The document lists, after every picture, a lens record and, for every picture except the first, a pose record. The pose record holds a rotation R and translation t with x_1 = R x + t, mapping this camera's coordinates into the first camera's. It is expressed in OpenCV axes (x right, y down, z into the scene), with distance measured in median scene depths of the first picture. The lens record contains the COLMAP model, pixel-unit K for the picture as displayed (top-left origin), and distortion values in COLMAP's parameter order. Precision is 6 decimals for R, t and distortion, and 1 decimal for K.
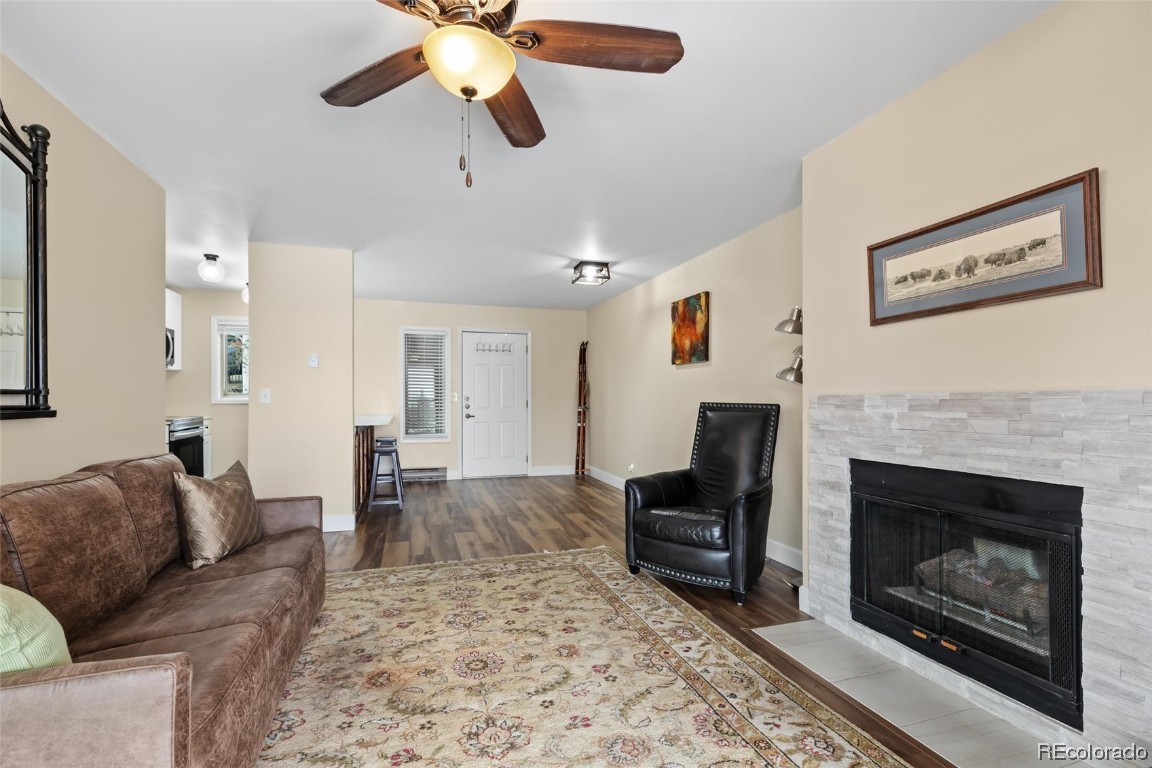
lens RADIAL K [[518.9, 0, 572.2], [0, 518.9, 397.9], [0, 0, 1]] dist [0.005628, 0.000239]
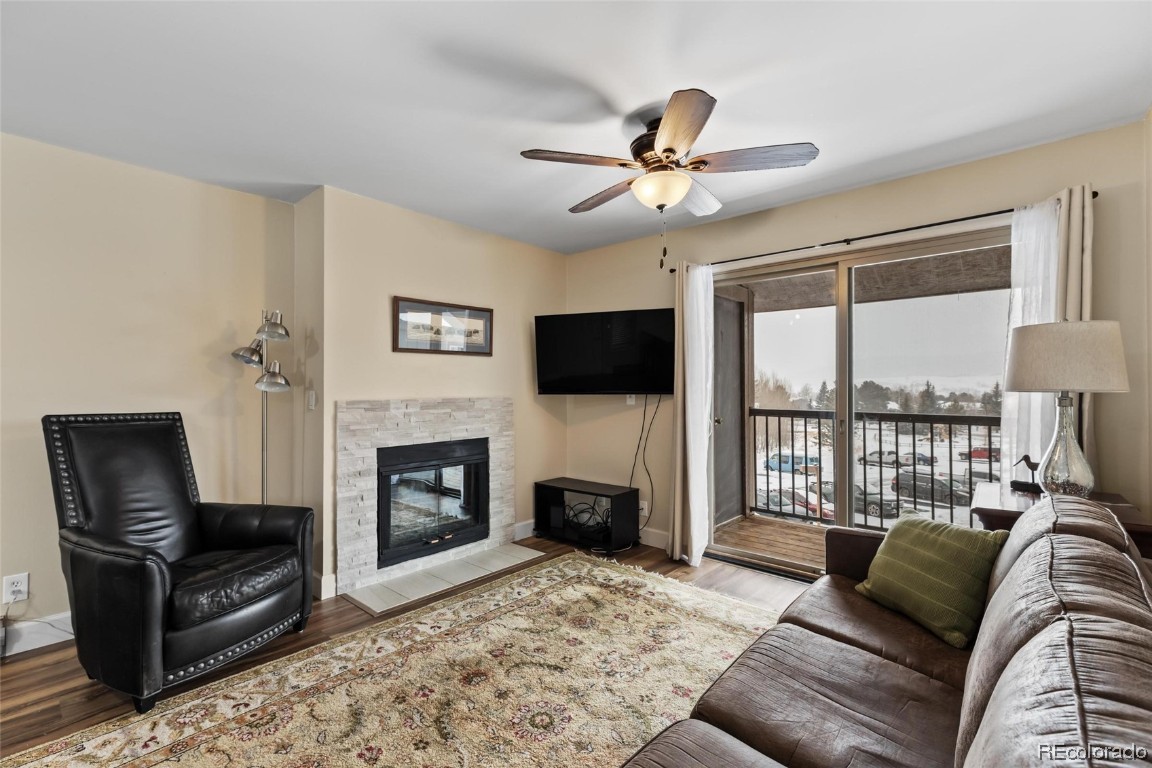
lens RADIAL K [[511.7, 0, 570.0], [0, 511.7, 382.7], [0, 0, 1]] dist [0.006055, 0.000065]
pose [[-0.506831, 0.016302, 0.861891, -0.828150], [0.002331, 0.999843, -0.017541, -0.026247], [-0.862042, -0.006882, -0.506790, 1.217491]]
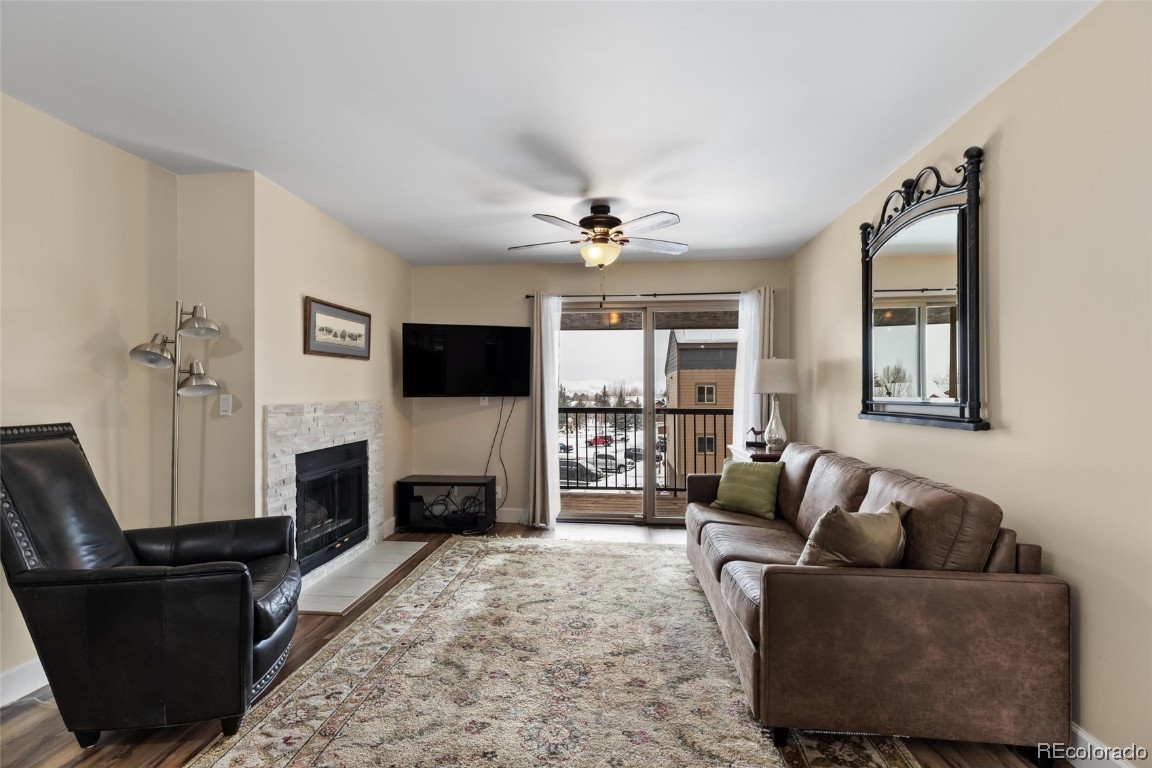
lens RADIAL K [[516.0, 0, 573.1], [0, 516.0, 388.5], [0, 0, 1]] dist [0.004529, 0.000004]
pose [[-0.920908, 0.007008, 0.389718, -0.571315], [0.004676, 0.999965, -0.006933, -0.032209], [-0.389753, -0.004562, -0.920908, 1.862265]]
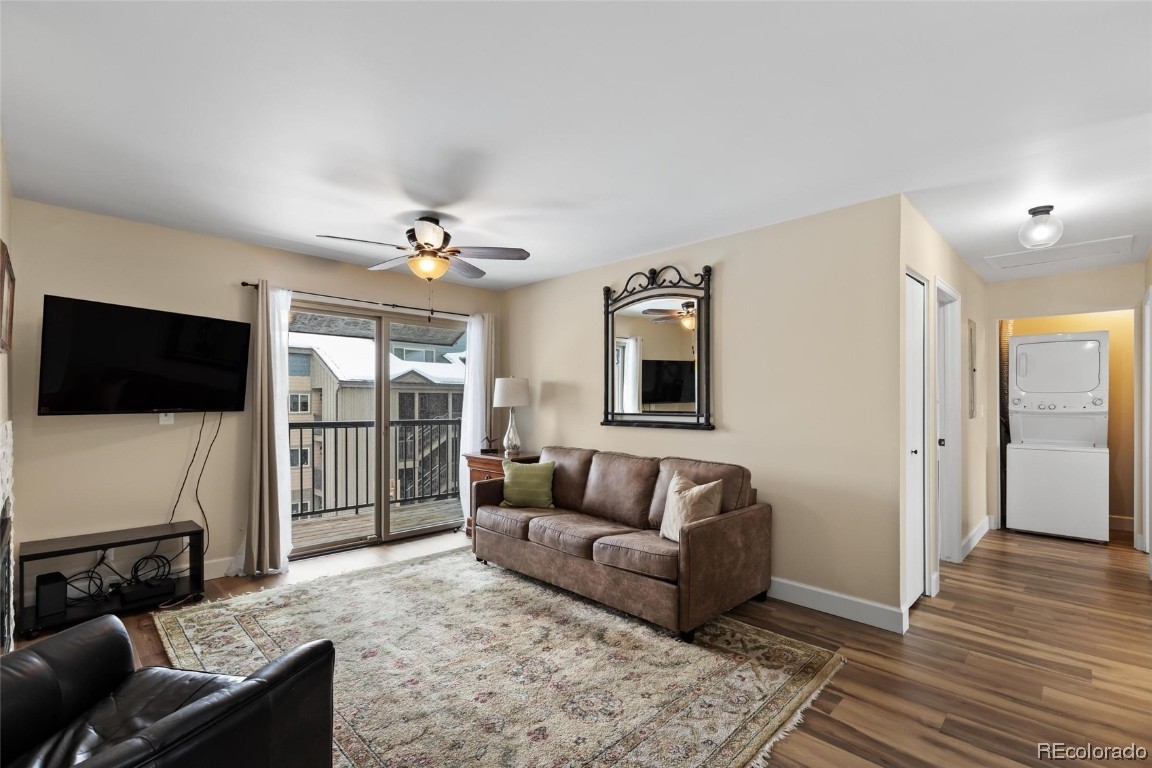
lens RADIAL K [[518.9, 0, 572.2], [0, 518.9, 397.9], [0, 0, 1]] dist [0.005628, 0.000239]
pose [[-0.886378, -0.002365, -0.462957, 0.167994], [-0.001593, 0.999997, -0.002059, -0.054528], [0.462960, -0.001088, -0.886378, 1.945882]]
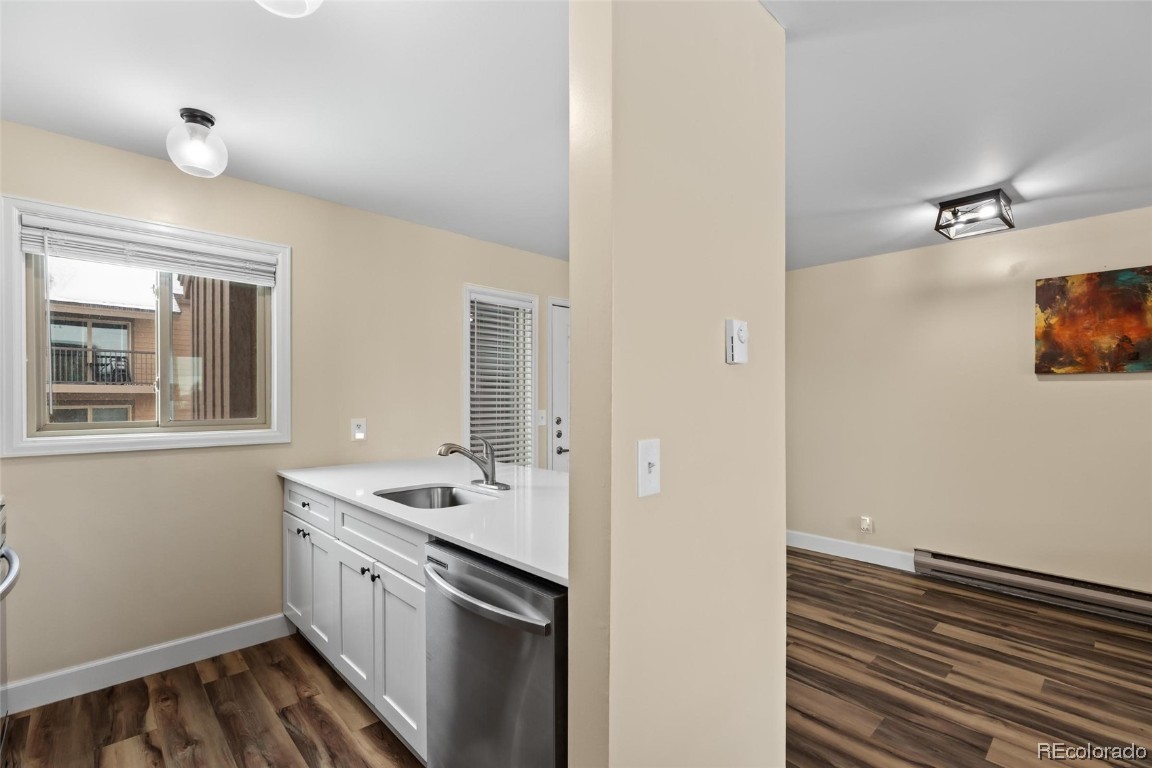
lens RADIAL K [[518.9, 0, 572.2], [0, 518.9, 397.9], [0, 0, 1]] dist [0.005628, 0.000239]
pose [[0.900575, 0.000174, 0.434702, -1.251449], [0.001051, 0.999996, -0.002577, -0.064422], [-0.434700, 0.002778, 0.900571, 1.323493]]
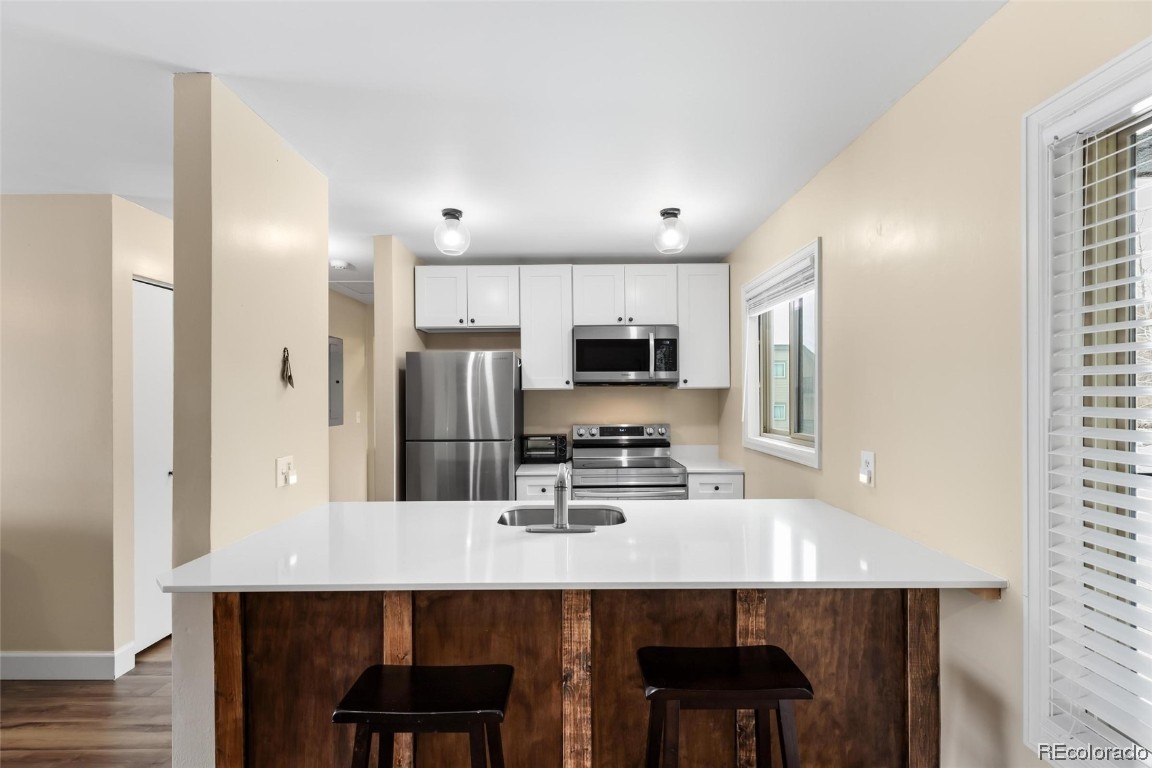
lens RADIAL K [[518.9, 0, 572.2], [0, 518.9, 397.9], [0, 0, 1]] dist [0.005628, 0.000239]
pose [[-0.301848, 0.005599, -0.953340, -0.283490], [0.001692, 0.999984, 0.005338, -0.105533], [0.953354, -0.000002, -0.301853, 2.450712]]
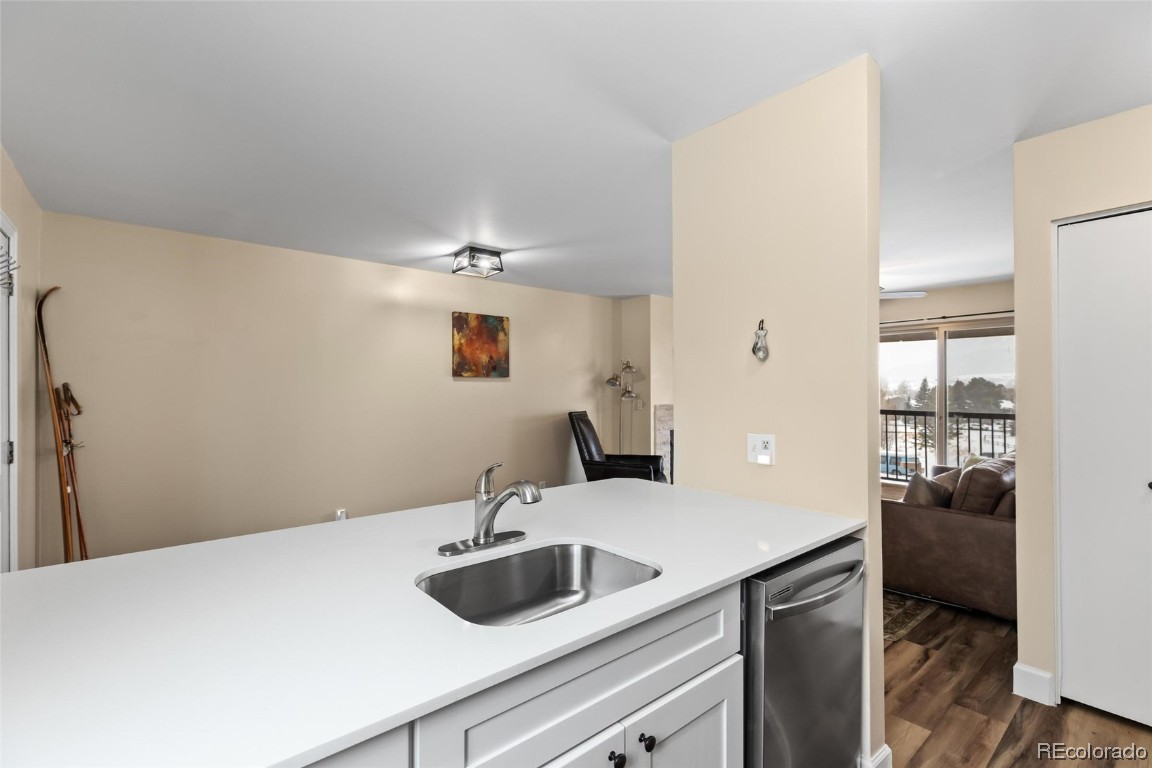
lens RADIAL K [[516.0, 0, 573.1], [0, 516.0, 388.5], [0, 0, 1]] dist [0.004529, 0.000004]
pose [[-0.384422, 0.003842, 0.923149, -1.532786], [0.003583, 0.999990, -0.002670, -0.076256], [-0.923150, 0.002281, -0.384432, 2.330130]]
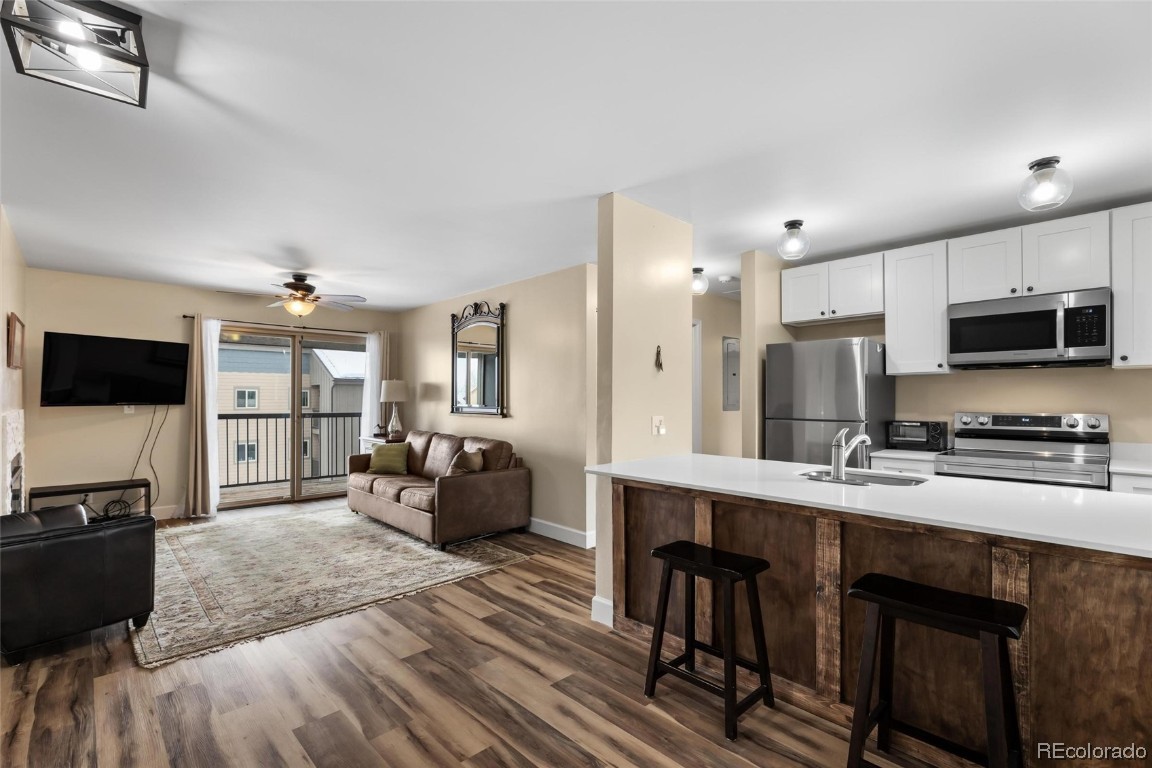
lens RADIAL K [[513.3, 0, 570.2], [0, 513.3, 394.4], [0, 0, 1]] dist [0.002088, 0.000161]
pose [[-0.898192, -0.002067, -0.439599, -0.186105], [-0.001691, 0.999998, -0.001246, -0.060459], [0.439601, -0.000376, -0.898193, 2.798211]]
